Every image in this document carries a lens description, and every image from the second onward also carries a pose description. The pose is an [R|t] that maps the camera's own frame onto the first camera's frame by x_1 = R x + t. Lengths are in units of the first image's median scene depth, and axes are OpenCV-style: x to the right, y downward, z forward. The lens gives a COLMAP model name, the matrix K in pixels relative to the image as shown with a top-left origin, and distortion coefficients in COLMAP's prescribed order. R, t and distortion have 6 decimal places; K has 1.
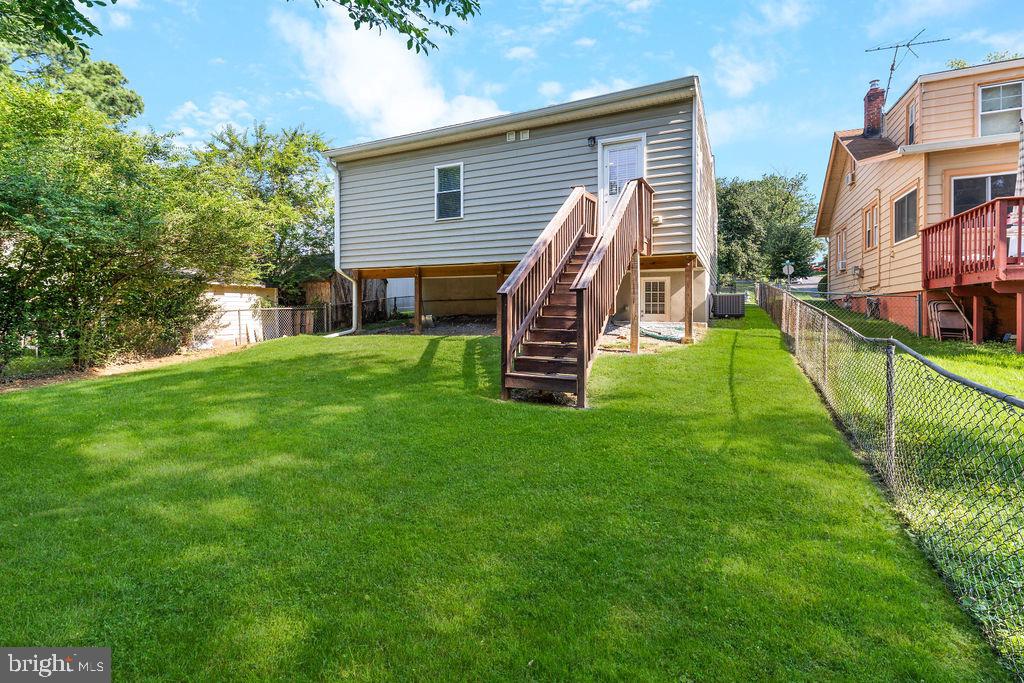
lens RADIAL K [[456.5, 0, 512.0], [0, 456.5, 341.5], [0, 0, 1]] dist [-0.011473, -0.000512]
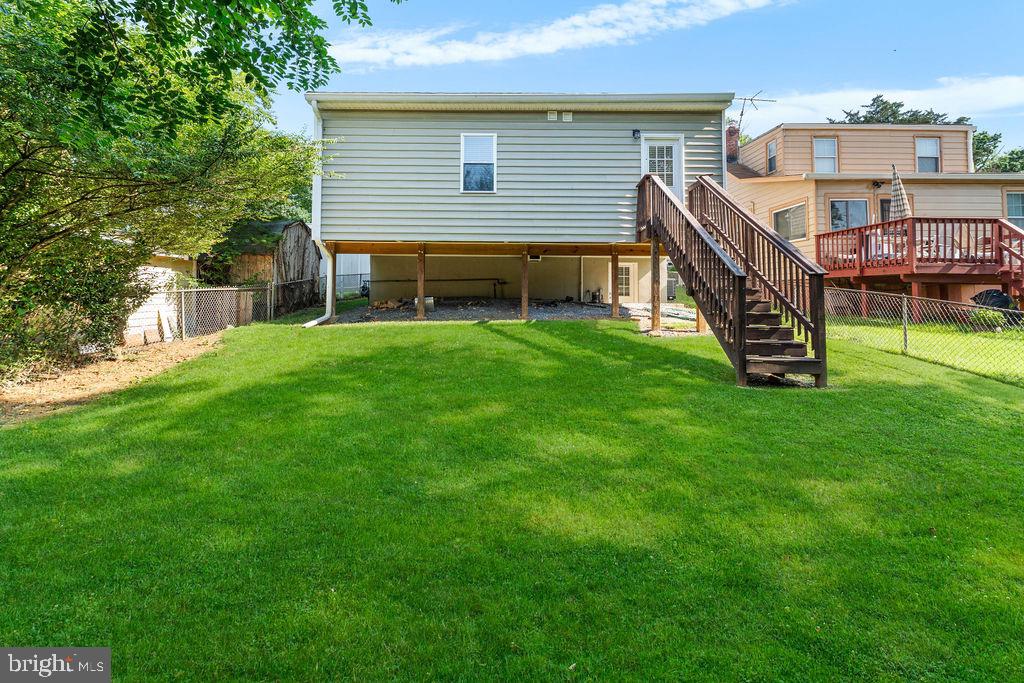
lens RADIAL K [[434.4, 0, 512.0], [0, 434.4, 297.4], [0, 0, 1]] dist [-0.001369, 0.000086]
pose [[0.905318, -0.001273, 0.424732, -0.453162], [0.024654, 0.998467, -0.049559, -0.014535], [-0.424018, 0.055339, 0.903962, 0.201327]]
